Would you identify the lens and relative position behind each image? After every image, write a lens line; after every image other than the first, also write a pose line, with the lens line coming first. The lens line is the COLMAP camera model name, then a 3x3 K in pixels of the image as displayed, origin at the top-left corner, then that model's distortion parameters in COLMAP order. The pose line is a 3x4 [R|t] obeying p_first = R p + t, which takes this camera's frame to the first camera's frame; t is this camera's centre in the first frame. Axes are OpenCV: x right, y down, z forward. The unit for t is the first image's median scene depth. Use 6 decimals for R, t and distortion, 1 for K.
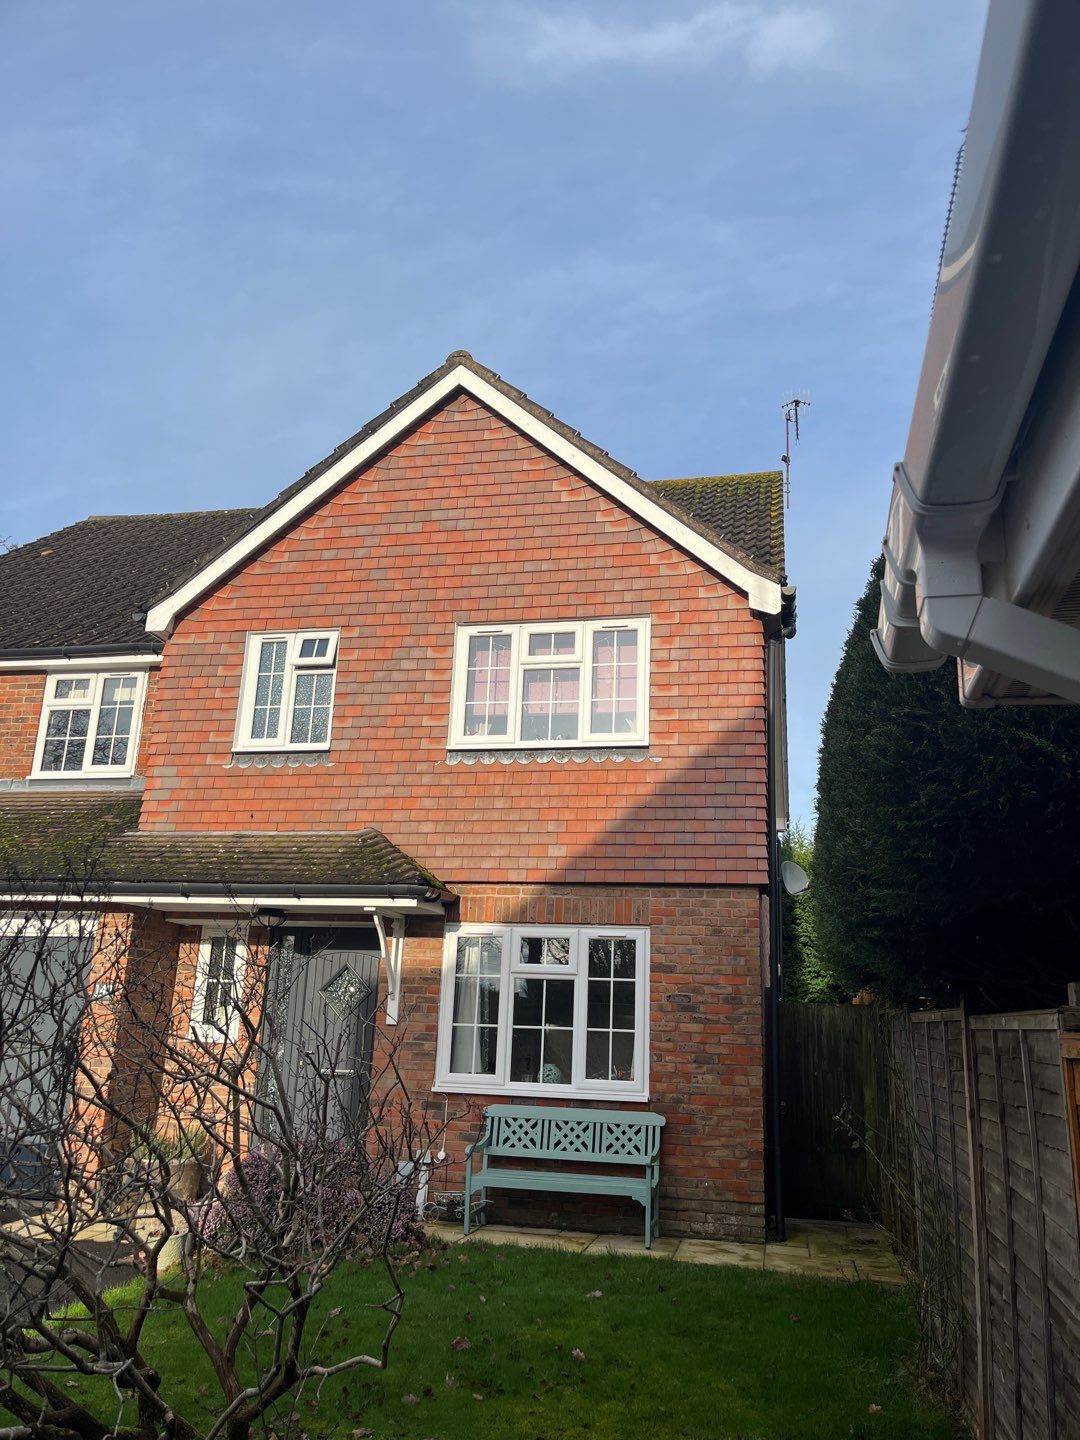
lens RADIAL K [[1091.9, 0, 559.9], [0, 1091.9, 721.5], [0, 0, 1]] dist [0.061034, -0.081153]
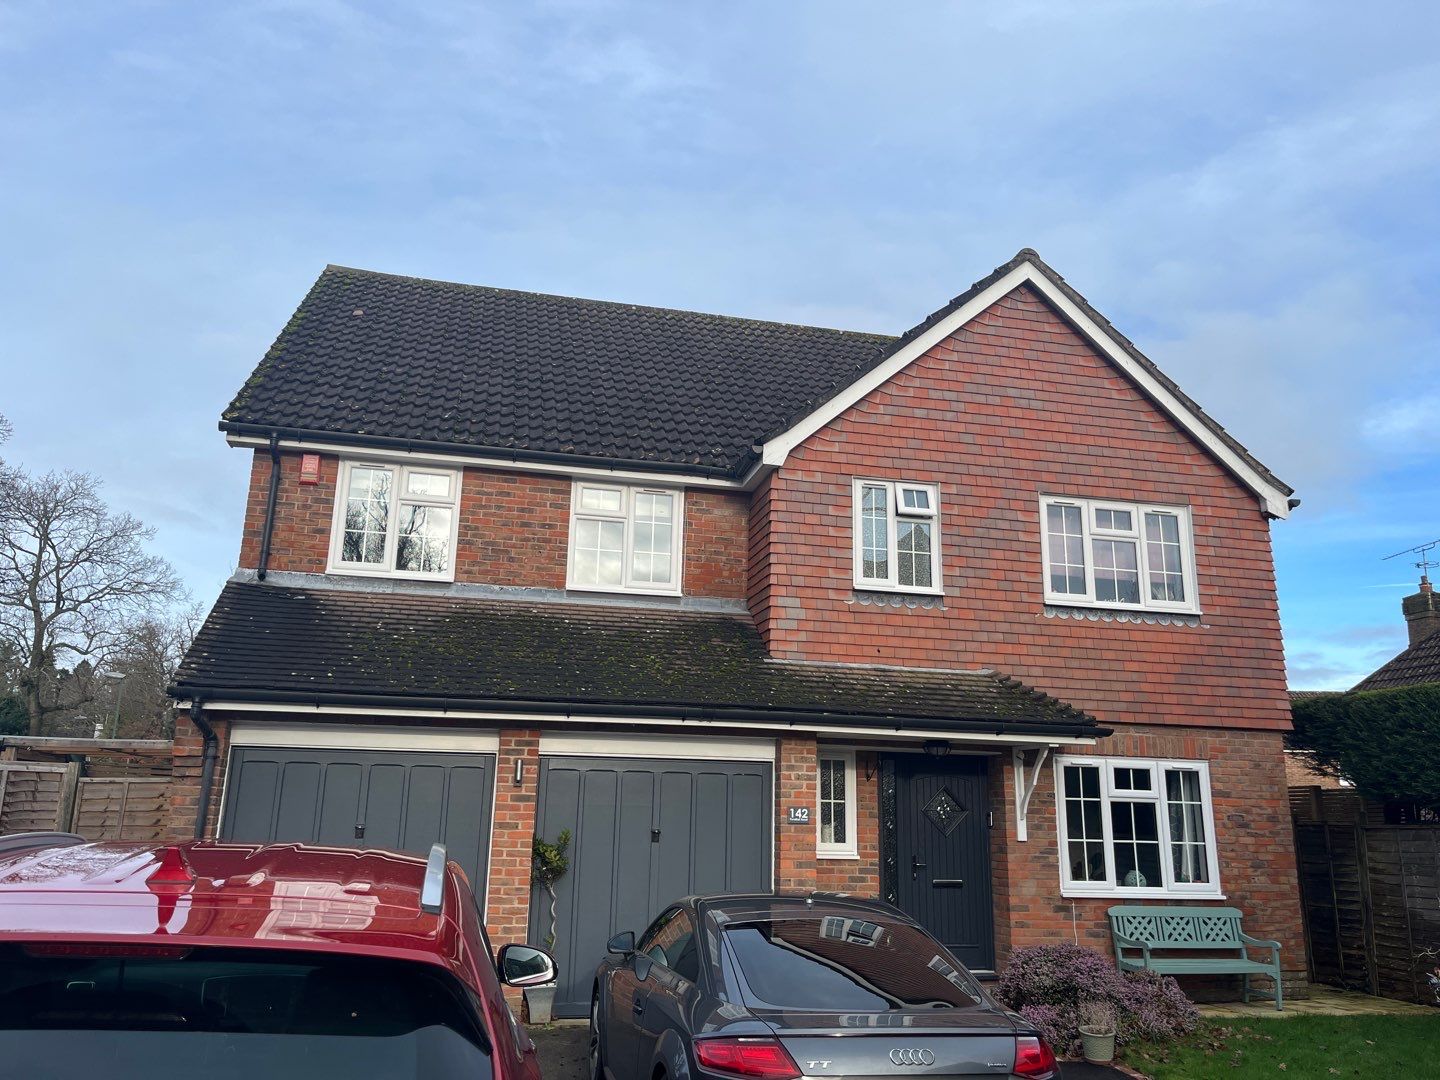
lens RADIAL K [[1091.9, 0, 727.5], [0, 1091.9, 531.3], [0, 0, 1]] dist [0.061034, -0.081153]
pose [[0.909687, 0.089273, 0.405585, -0.863512], [-0.103798, 0.994501, 0.013909, -0.031303], [-0.402113, -0.054752, 0.913952, 0.072938]]
